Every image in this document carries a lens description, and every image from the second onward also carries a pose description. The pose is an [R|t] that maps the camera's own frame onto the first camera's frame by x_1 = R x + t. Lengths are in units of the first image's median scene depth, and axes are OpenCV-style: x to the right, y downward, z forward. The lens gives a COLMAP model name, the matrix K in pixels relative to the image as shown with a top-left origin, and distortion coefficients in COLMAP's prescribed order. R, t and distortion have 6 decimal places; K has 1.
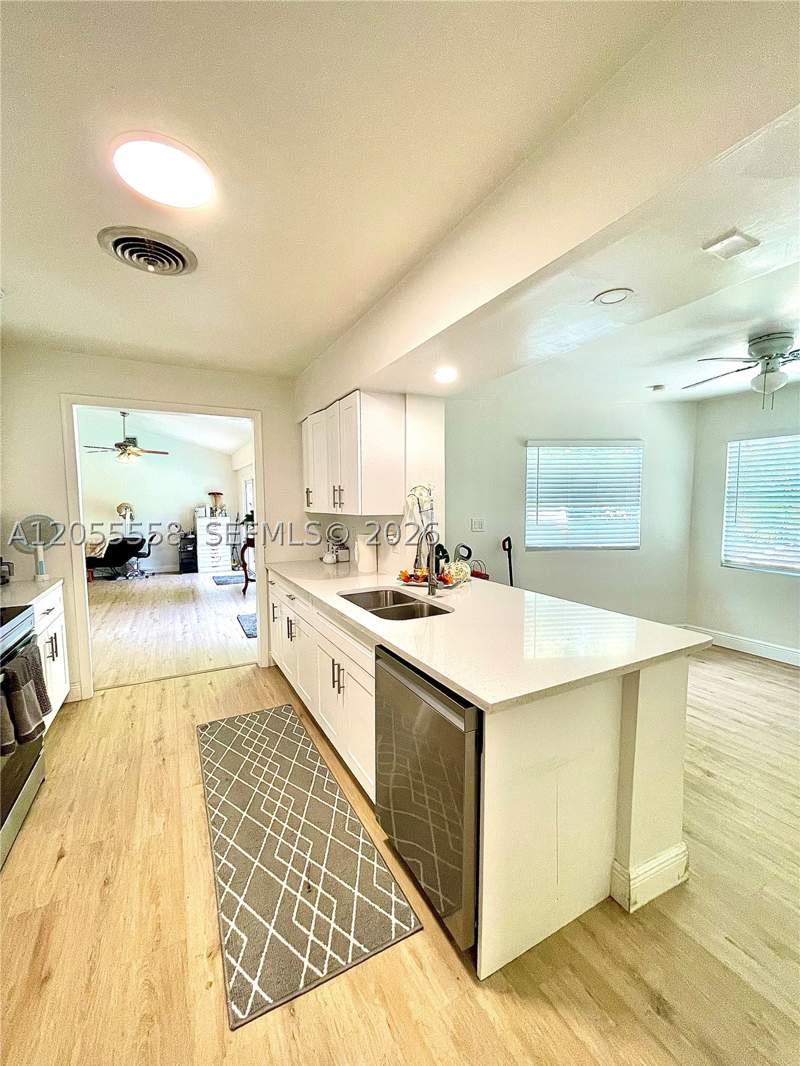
lens RADIAL K [[430.8, 0, 399.2], [0, 430.8, 537.1], [0, 0, 1]] dist [-0.000479, -0.000041]
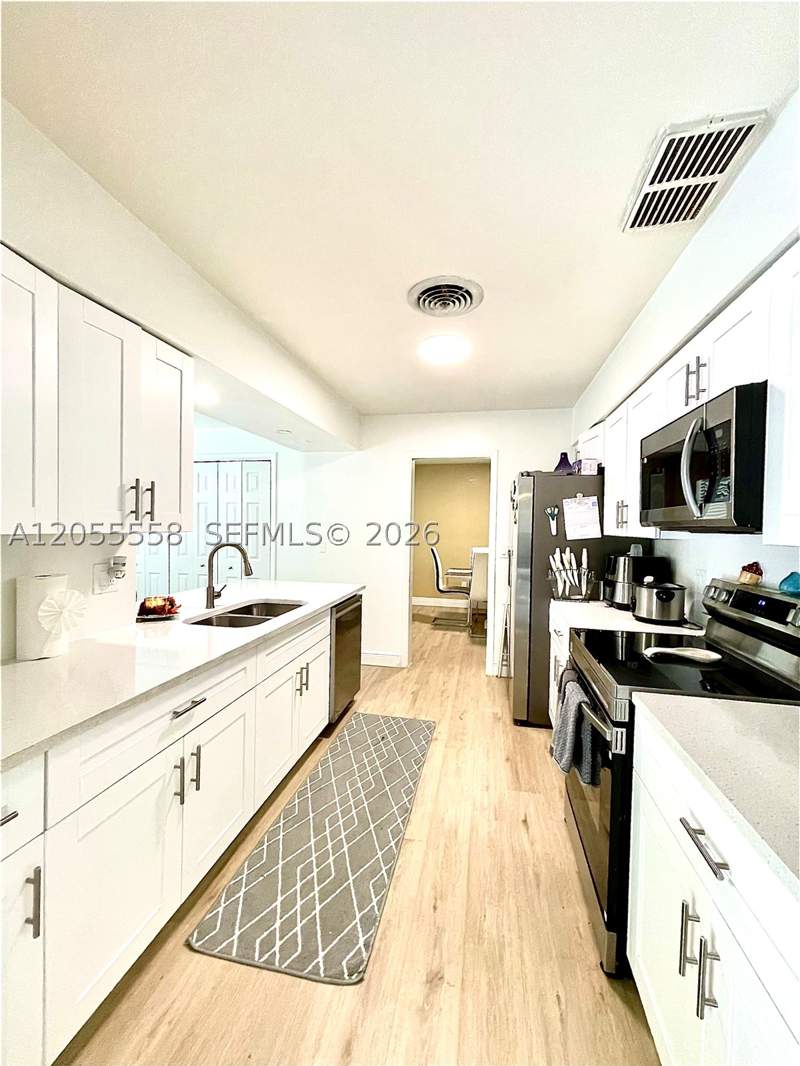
lens RADIAL K [[430.8, 0, 399.7], [0, 430.8, 534.0], [0, 0, 1]] dist [-0.000479, -0.000041]
pose [[-0.769453, -0.015937, 0.638504, -0.973890], [0.040895, 0.996408, 0.074153, -0.100105], [-0.637393, 0.083169, -0.766037, 1.586418]]
